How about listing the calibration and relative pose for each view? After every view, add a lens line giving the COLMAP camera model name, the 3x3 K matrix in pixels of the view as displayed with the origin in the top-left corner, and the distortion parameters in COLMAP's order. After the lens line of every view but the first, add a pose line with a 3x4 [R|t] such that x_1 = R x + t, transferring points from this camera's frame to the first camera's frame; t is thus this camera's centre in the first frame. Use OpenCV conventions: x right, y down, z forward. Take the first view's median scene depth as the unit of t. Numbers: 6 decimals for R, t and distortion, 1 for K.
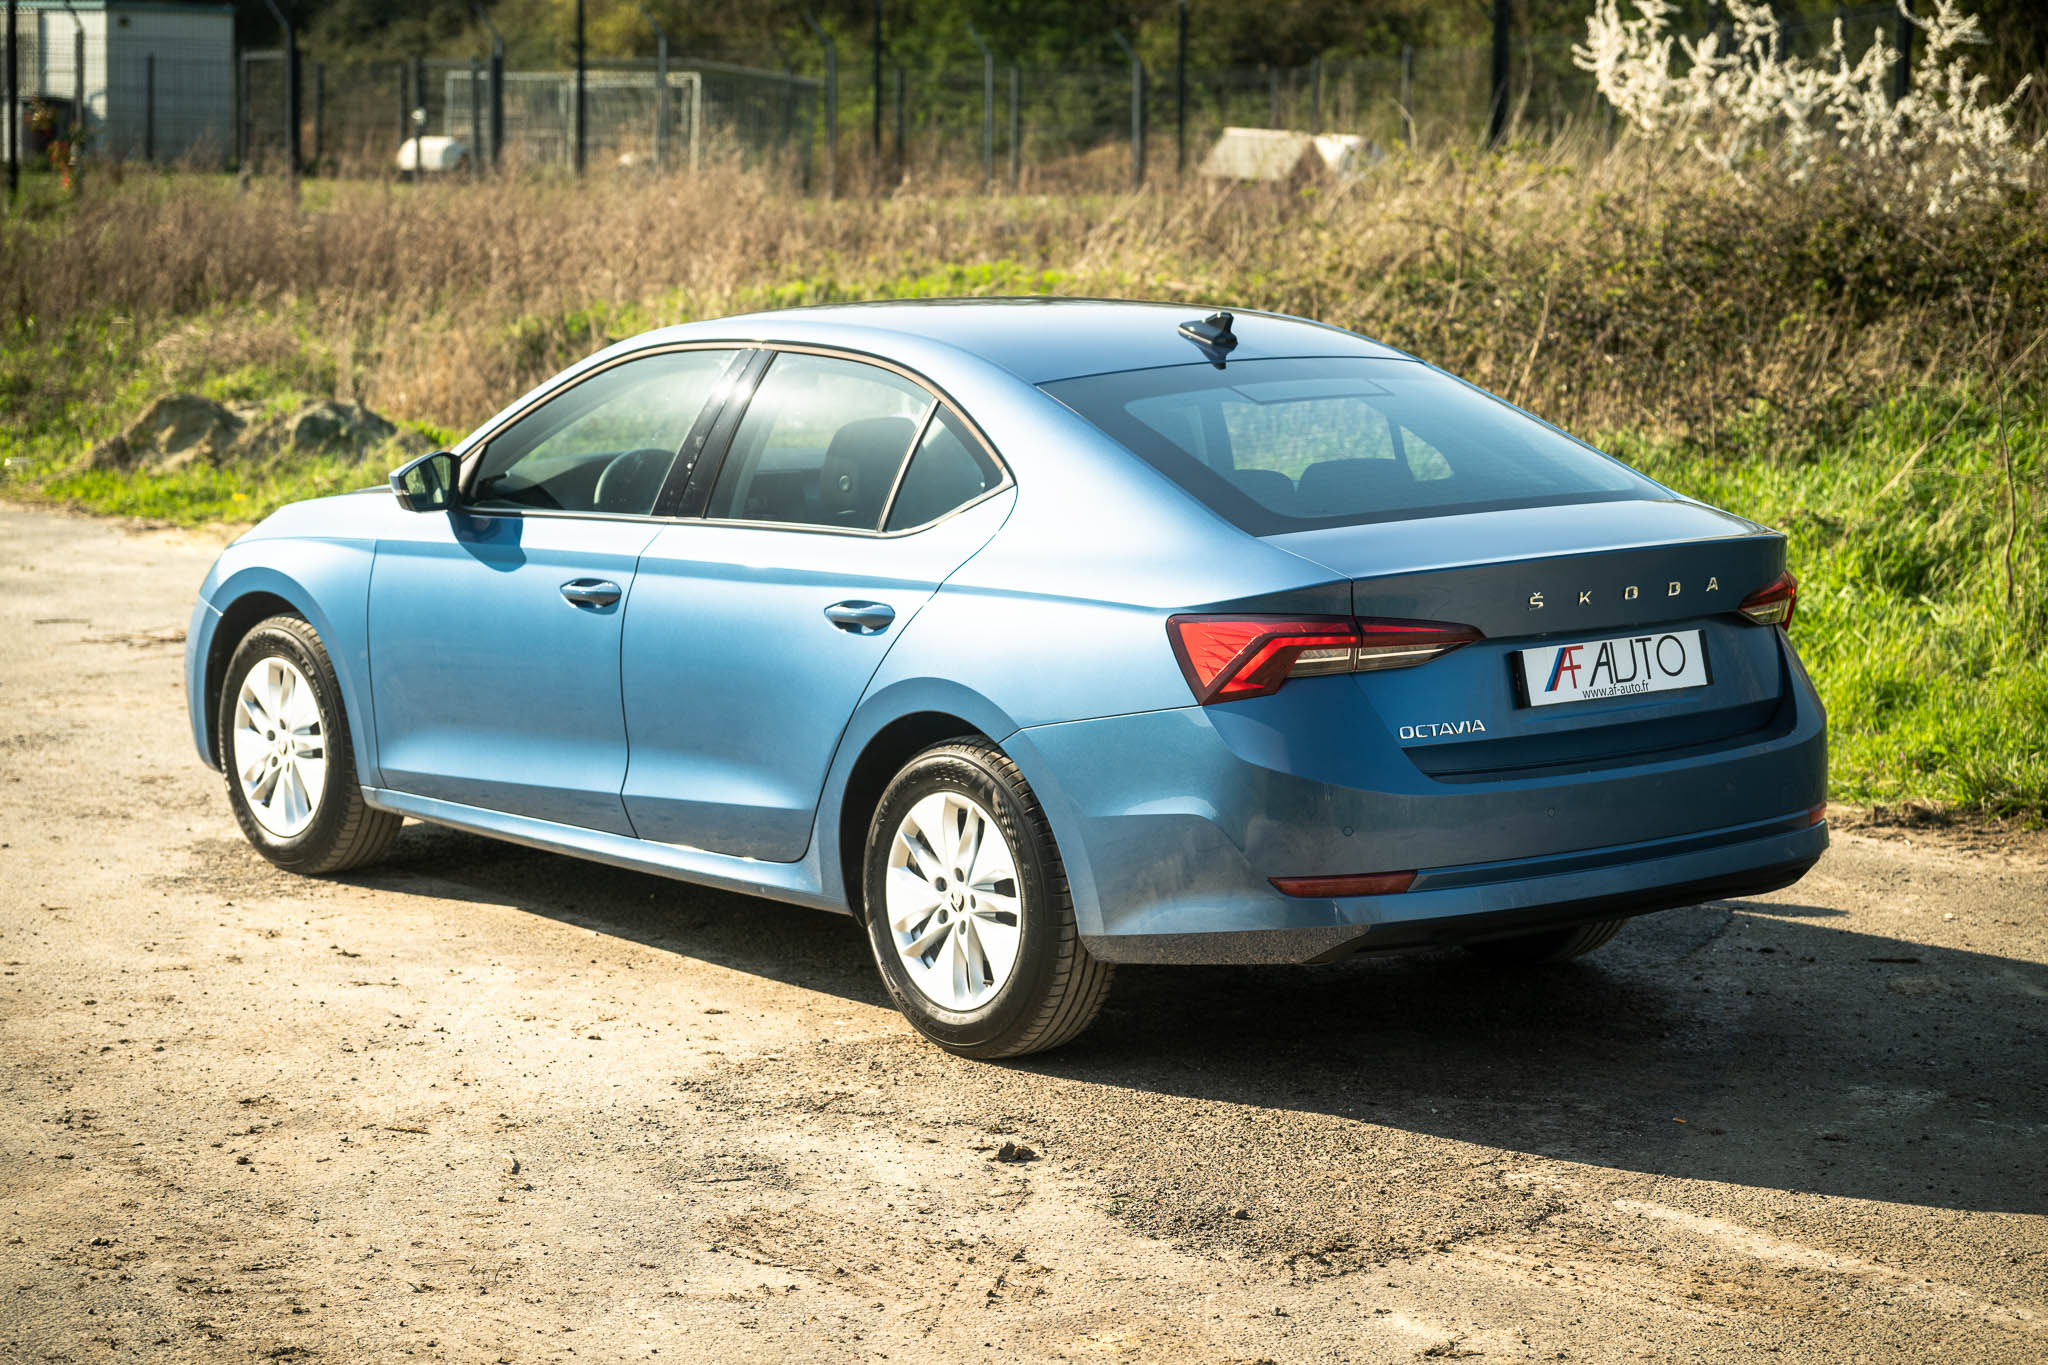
lens RADIAL K [[4414.8, 0, 1024.3], [0, 4414.8, 680.4], [0, 0, 1]] dist [0.045506, 0.000000]
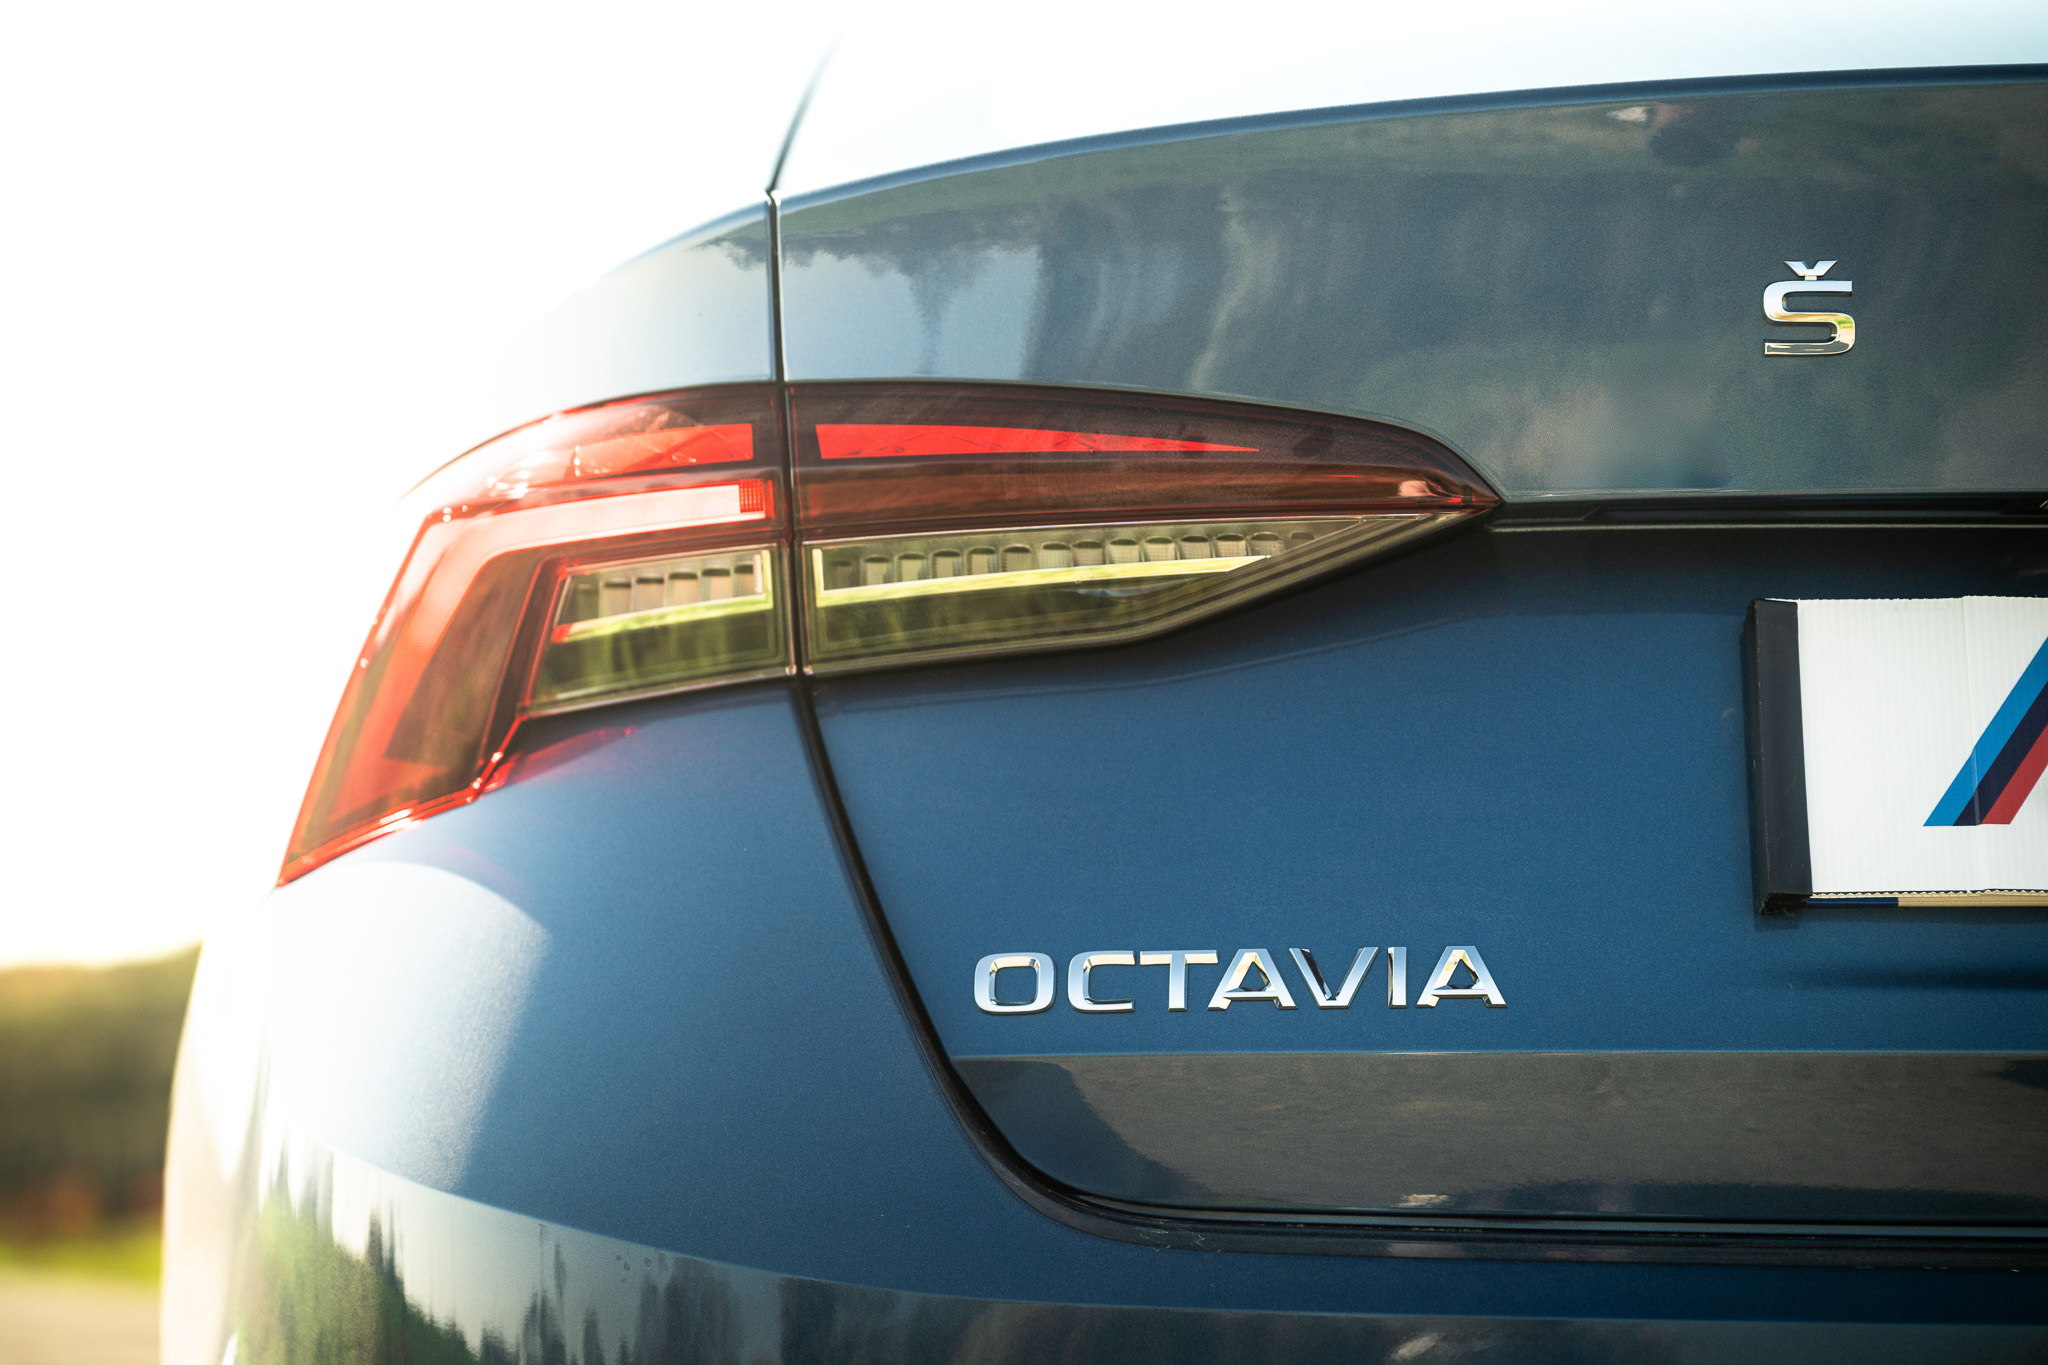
lens RADIAL K [[5396.6, 0, 1025.4], [0, 5396.6, 686.6], [0, 0, 1]] dist [-0.008221, 0.000000]
pose [[0.811465, -0.050596, -0.582207, 0.213610], [-0.089054, 0.973904, -0.208758, 0.045813], [0.577576, 0.221248, 0.785783, 0.789795]]
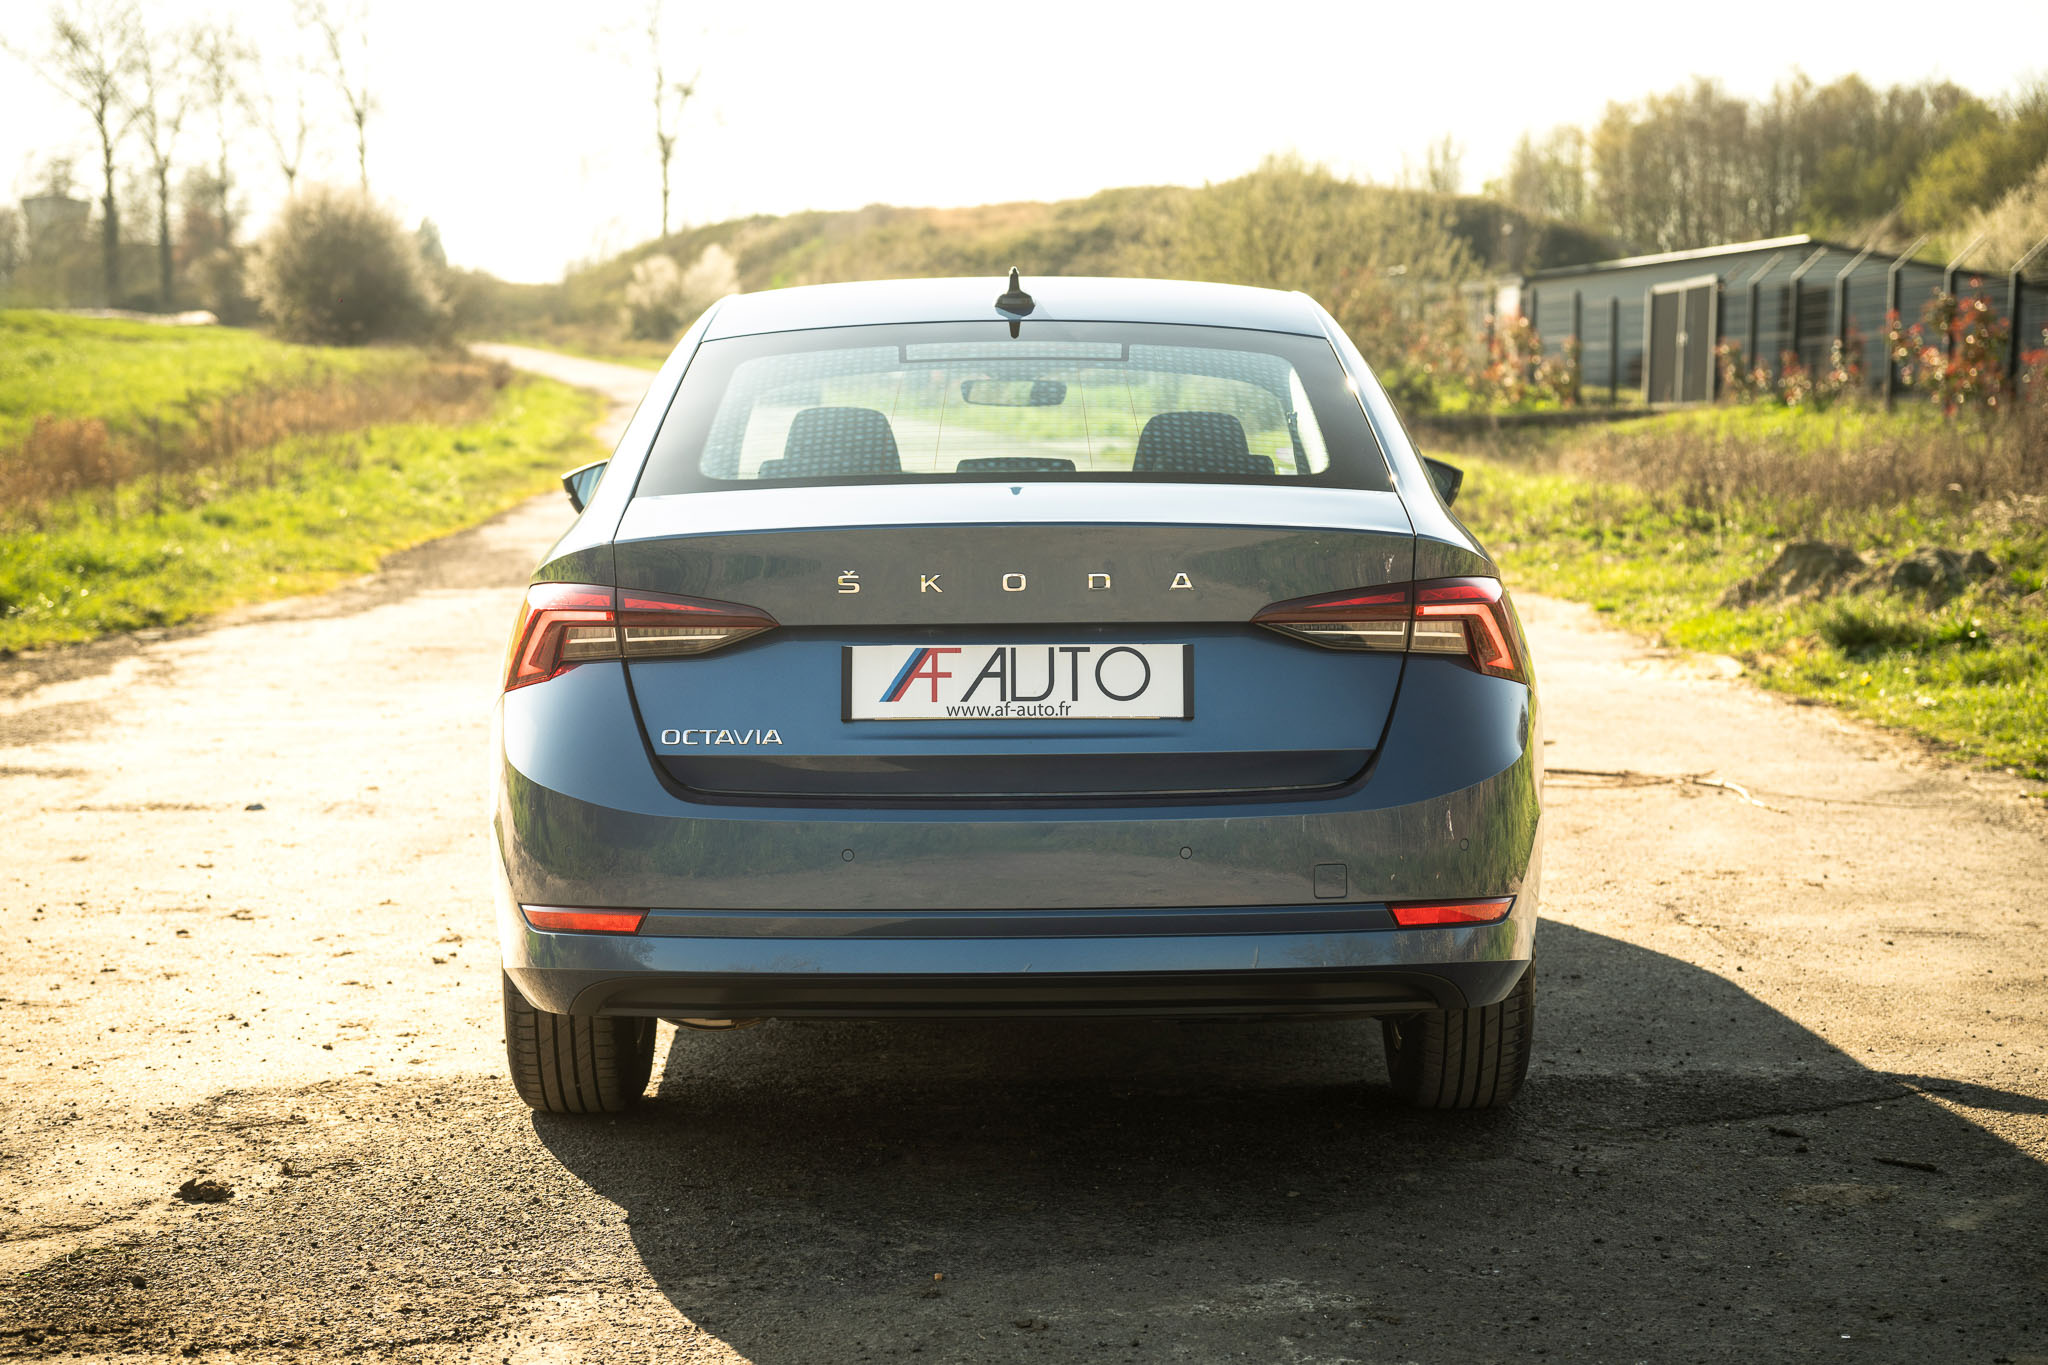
lens RADIAL K [[3904.8, 0, 1012.0], [0, 3904.8, 690.0], [0, 0, 1]] dist [0.018920, 0.000000]
pose [[0.780431, 0.038542, -0.624052, 0.553494], [-0.081124, 0.995903, -0.039945, 0.025539], [0.619956, 0.081800, 0.780361, 0.472427]]
